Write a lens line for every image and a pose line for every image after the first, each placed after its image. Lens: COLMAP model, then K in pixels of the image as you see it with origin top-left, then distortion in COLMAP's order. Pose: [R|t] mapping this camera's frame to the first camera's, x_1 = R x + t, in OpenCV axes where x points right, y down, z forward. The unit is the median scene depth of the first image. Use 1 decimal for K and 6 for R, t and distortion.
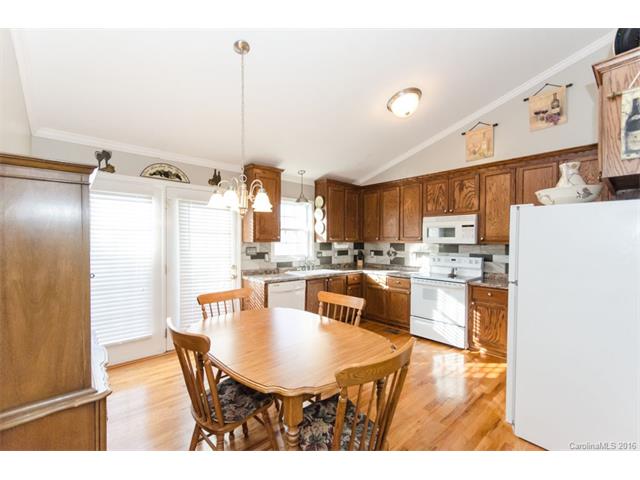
lens RADIAL K [[274.1, 0, 317.4], [0, 274.1, 243.2], [0, 0, 1]] dist [0.011750, -0.000121]
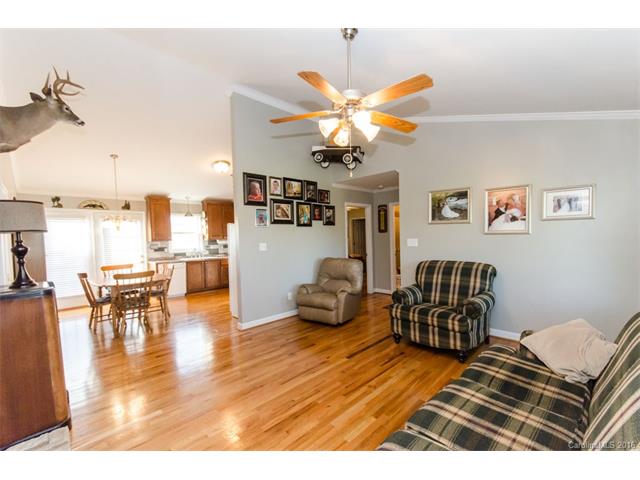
lens RADIAL K [[274.1, 0, 317.4], [0, 274.1, 243.2], [0, 0, 1]] dist [0.011750, -0.000121]
pose [[0.998111, -0.035813, 0.049915, 0.740904], [0.035130, 0.999278, 0.014499, 0.019552], [-0.050399, -0.012718, 0.998648, -0.808296]]
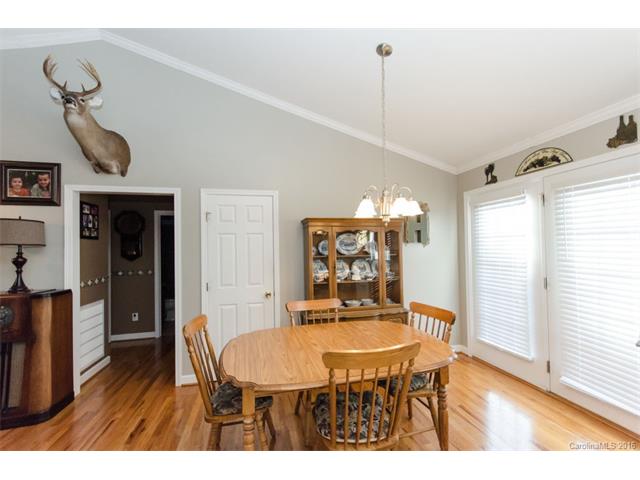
lens RADIAL K [[274.1, 0, 317.4], [0, 274.1, 243.2], [0, 0, 1]] dist [0.011750, -0.000121]
pose [[-0.487908, -0.010372, -0.872834, 0.399429], [0.003006, 0.999904, -0.013562, -0.010484], [0.872890, -0.009241, -0.487829, 0.737078]]
